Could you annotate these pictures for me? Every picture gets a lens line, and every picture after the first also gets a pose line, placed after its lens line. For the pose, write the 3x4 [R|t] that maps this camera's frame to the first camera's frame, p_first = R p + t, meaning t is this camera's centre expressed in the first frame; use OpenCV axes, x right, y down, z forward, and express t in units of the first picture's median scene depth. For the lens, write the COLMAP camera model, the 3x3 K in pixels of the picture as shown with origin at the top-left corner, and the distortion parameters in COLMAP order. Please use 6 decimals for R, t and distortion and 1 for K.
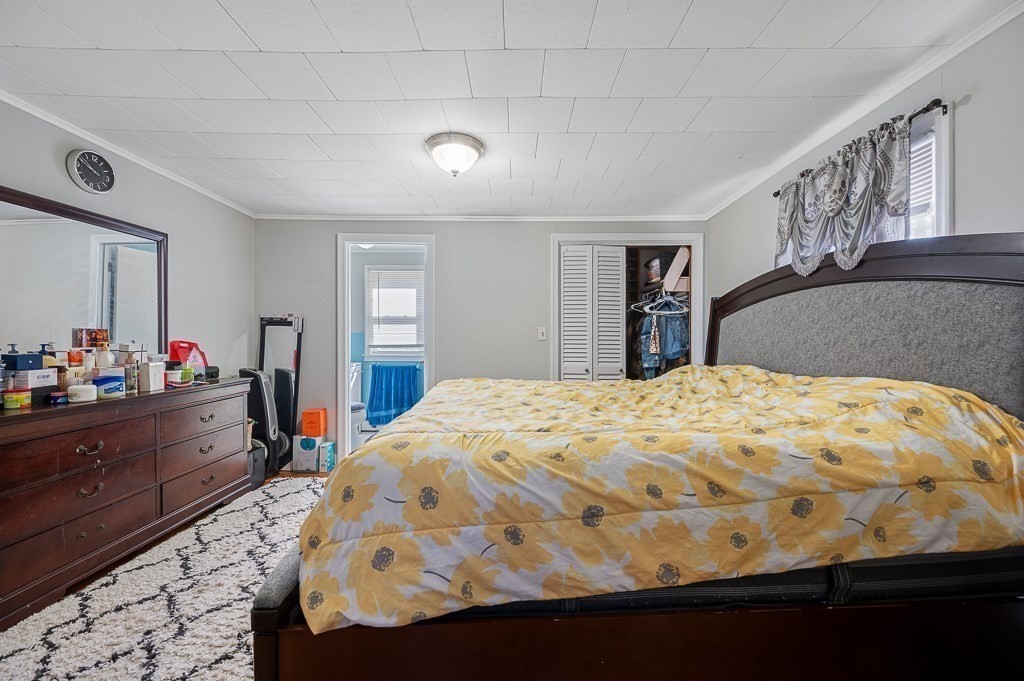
lens RADIAL K [[407.8, 0, 511.2], [0, 407.8, 340.4], [0, 0, 1]] dist [-0.000436, 0.000122]
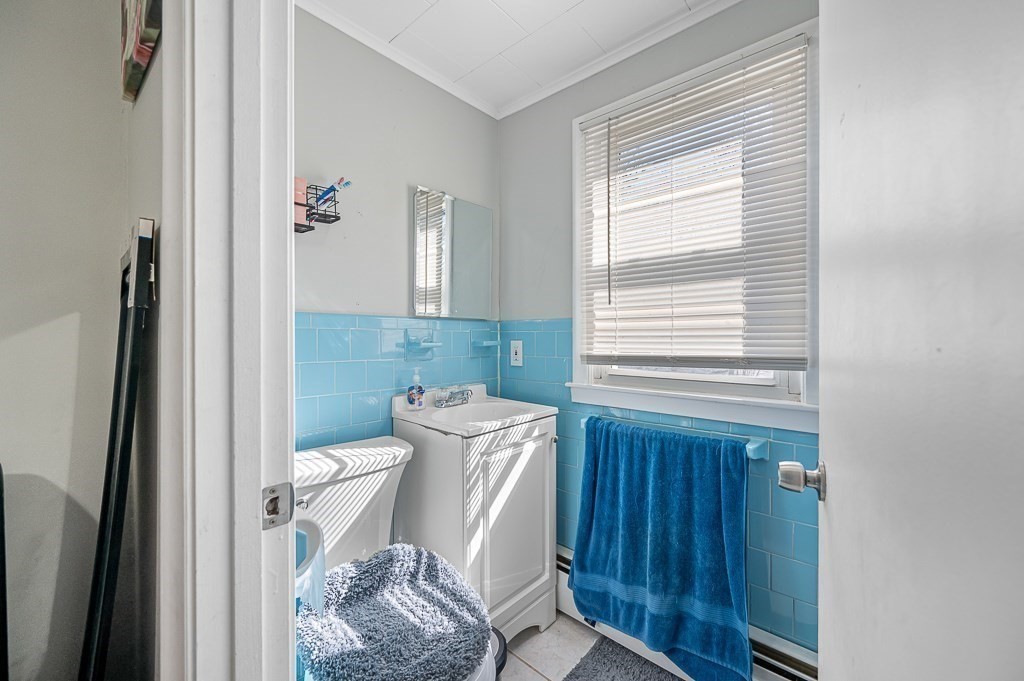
lens RADIAL K [[407.8, 0, 510.7], [0, 407.8, 341.2], [0, 0, 1]] dist [-0.000436, 0.000122]
pose [[0.741991, 0.004388, -0.670395, -0.233993], [-0.001631, 0.999987, 0.004741, -0.001379], [0.670407, -0.002424, 0.741989, 0.974225]]
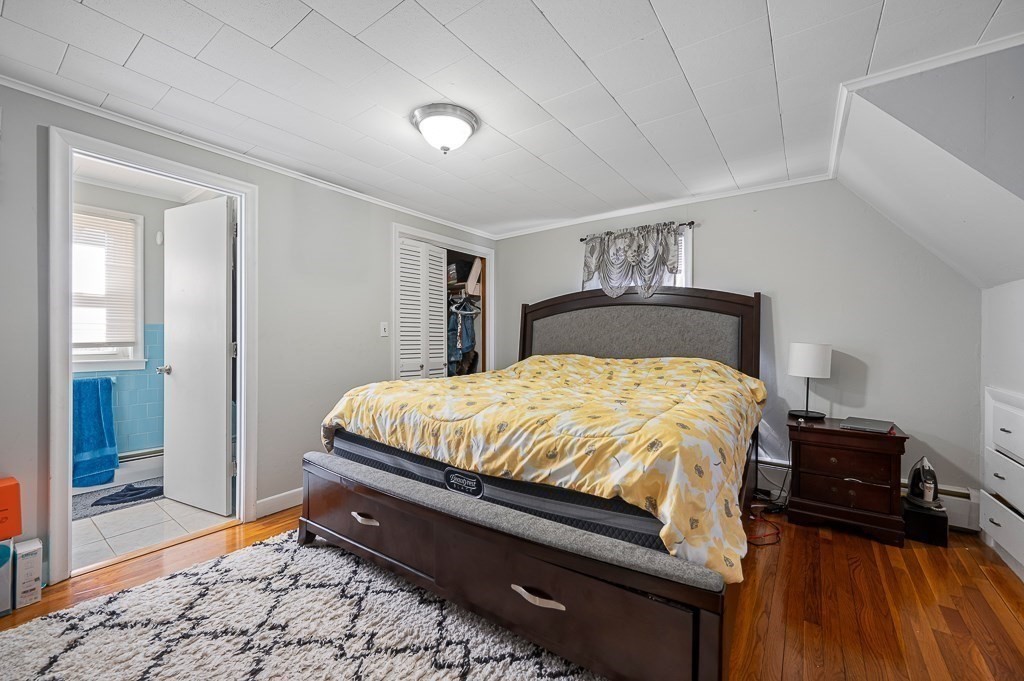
lens RADIAL K [[407.8, 0, 512.5], [0, 407.8, 338.6], [0, 0, 1]] dist [-0.000436, 0.000122]
pose [[0.579511, -0.003678, 0.814956, -0.508793], [-0.003858, 0.999966, 0.007256, -0.003495], [-0.814955, -0.007349, 0.579477, 0.236097]]
